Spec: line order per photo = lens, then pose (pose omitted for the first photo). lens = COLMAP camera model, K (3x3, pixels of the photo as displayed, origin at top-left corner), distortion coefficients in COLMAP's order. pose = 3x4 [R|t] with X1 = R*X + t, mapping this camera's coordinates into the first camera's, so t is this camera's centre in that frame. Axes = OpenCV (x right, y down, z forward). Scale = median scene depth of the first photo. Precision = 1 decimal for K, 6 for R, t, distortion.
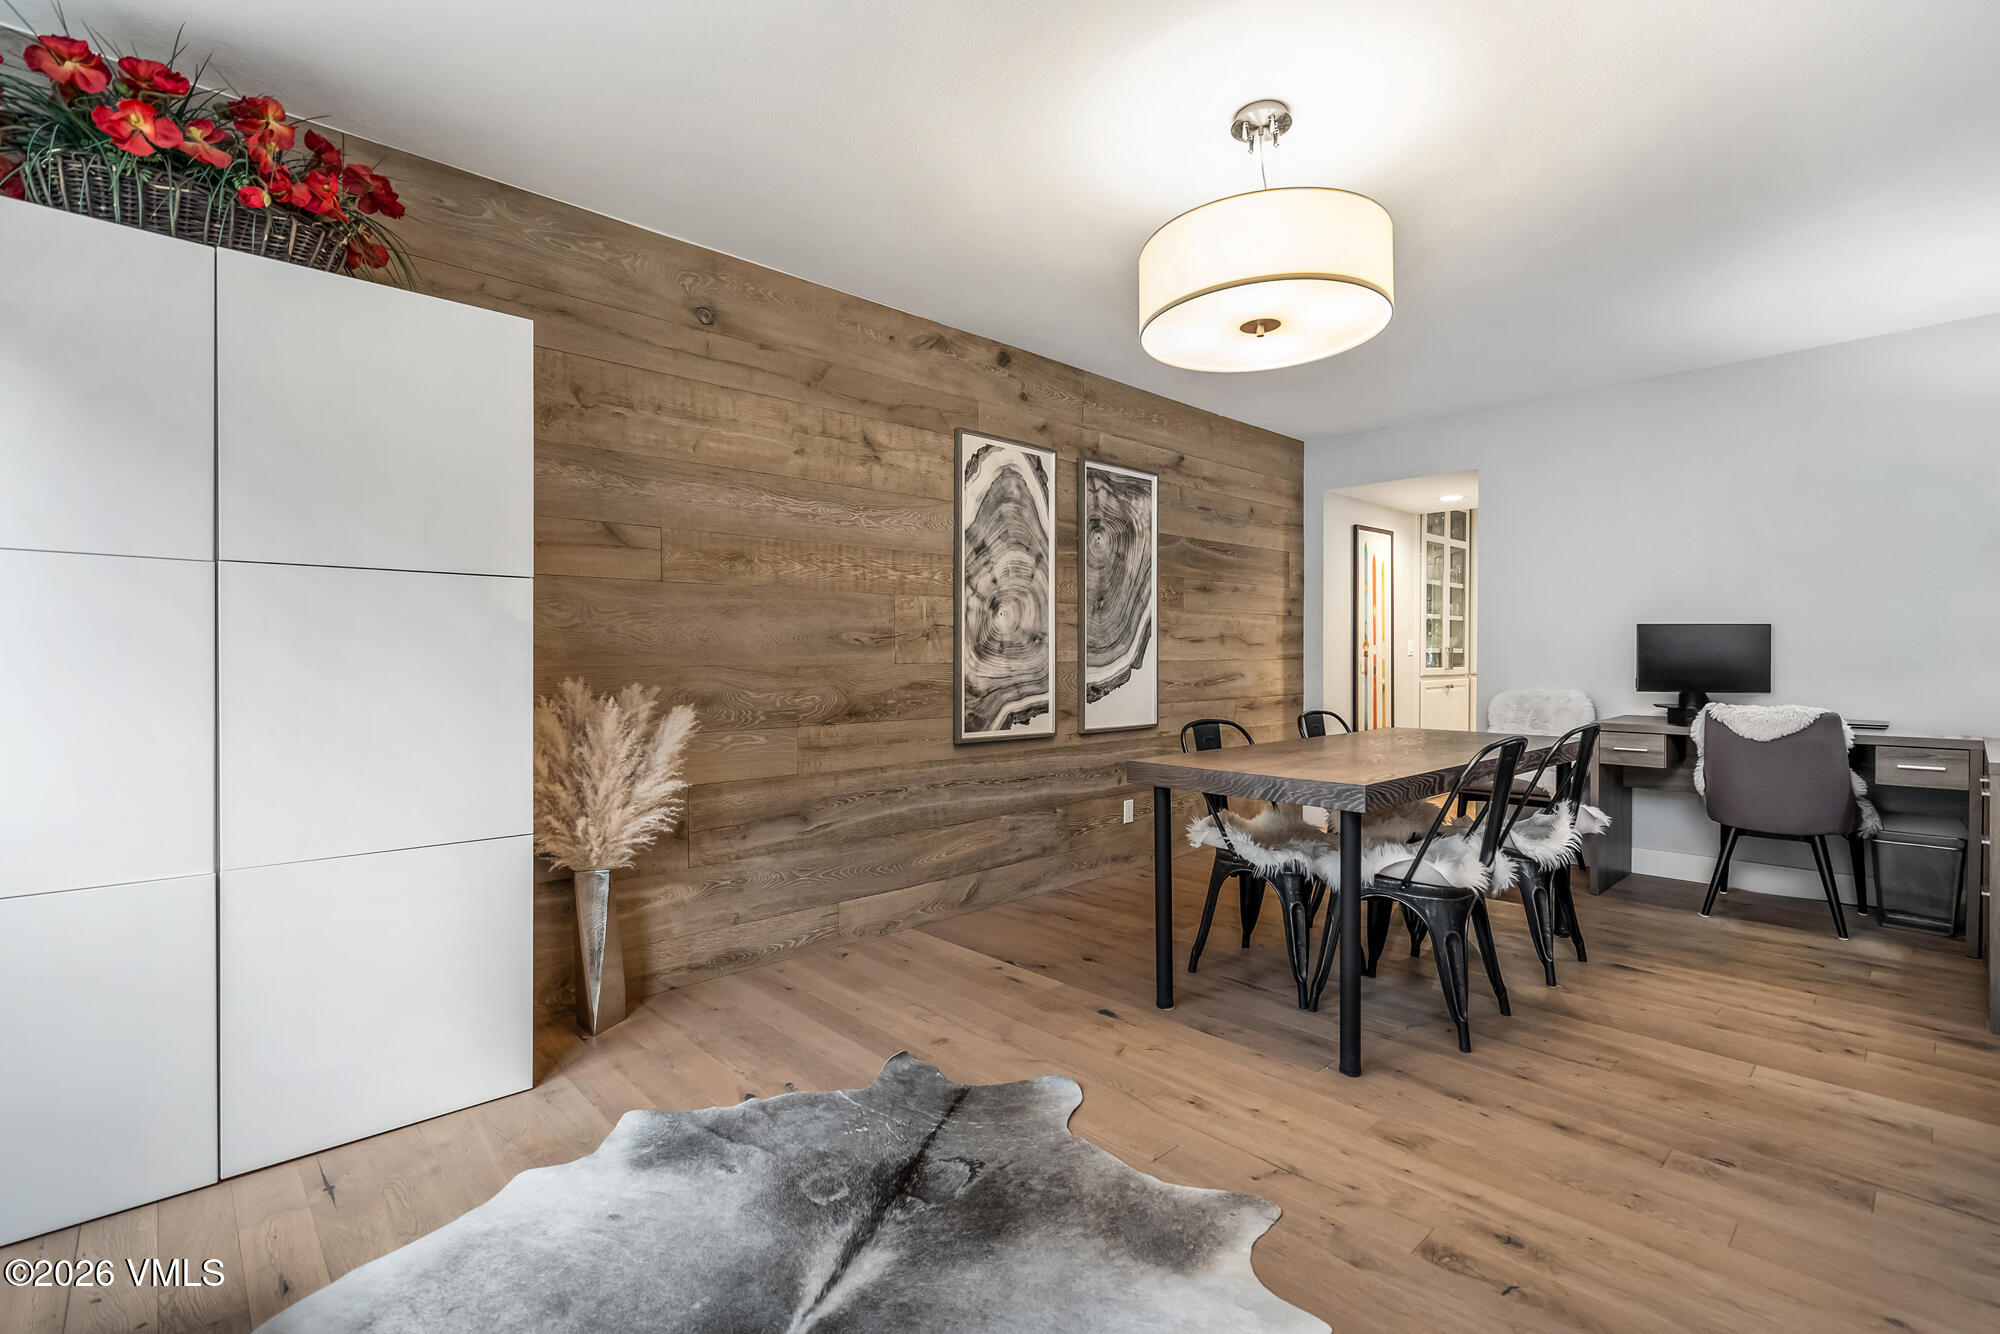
lens RADIAL K [[917.8, 0, 983.7], [0, 917.8, 665.9], [0, 0, 1]] dist [-0.007722, 0.005528]
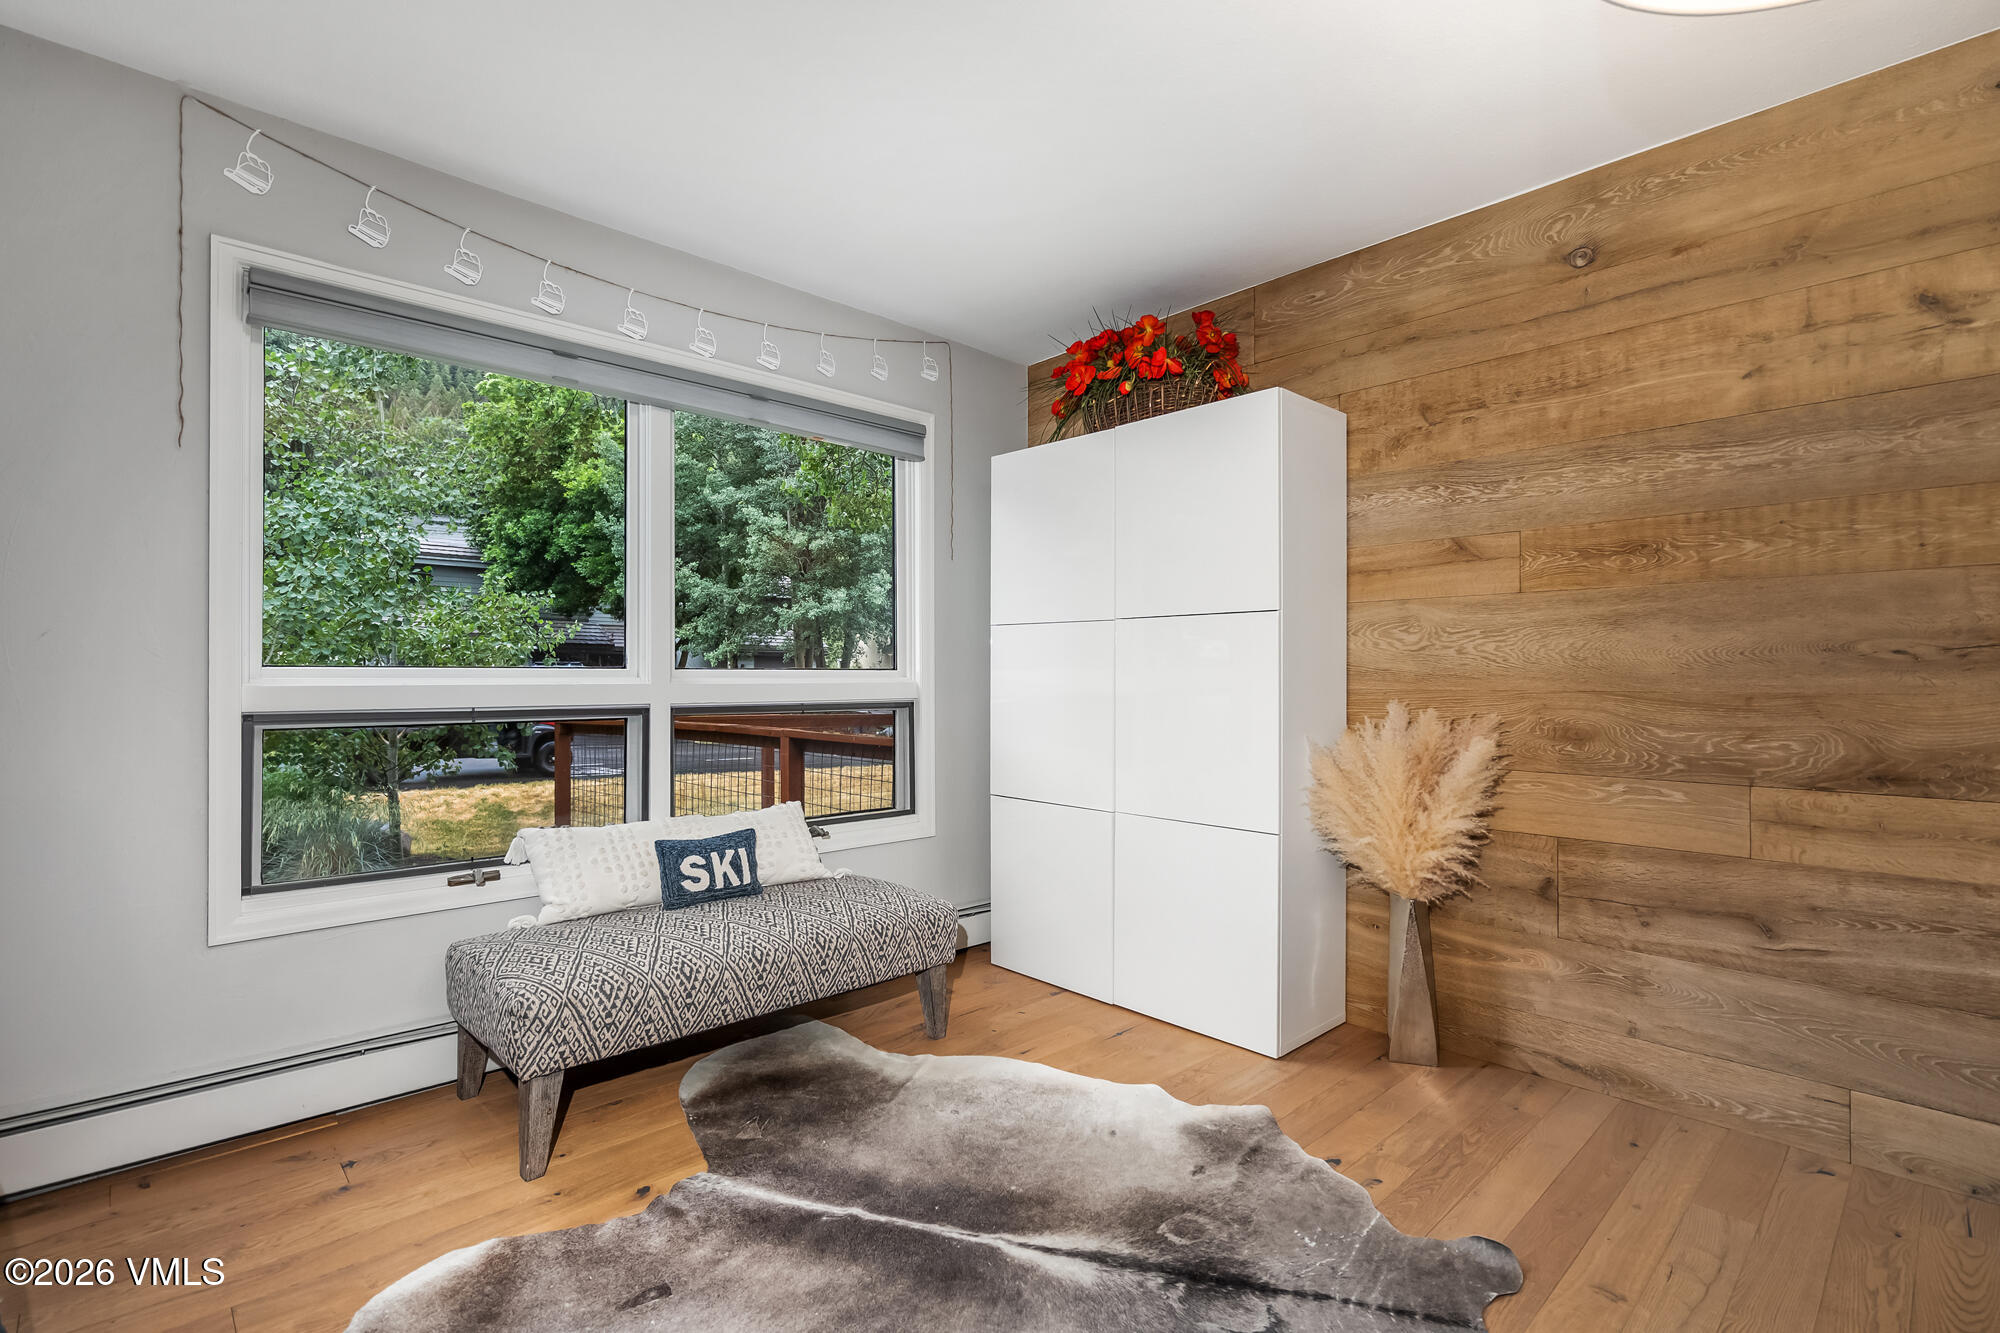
lens RADIAL K [[917.8, 0, 990.3], [0, 917.8, 663.6], [0, 0, 1]] dist [-0.007722, 0.005528]
pose [[0.010953, -0.012908, -0.999857, 0.488299], [-0.011888, 0.999844, -0.013038, -0.007857], [0.999869, 0.012029, 0.010798, 0.473291]]
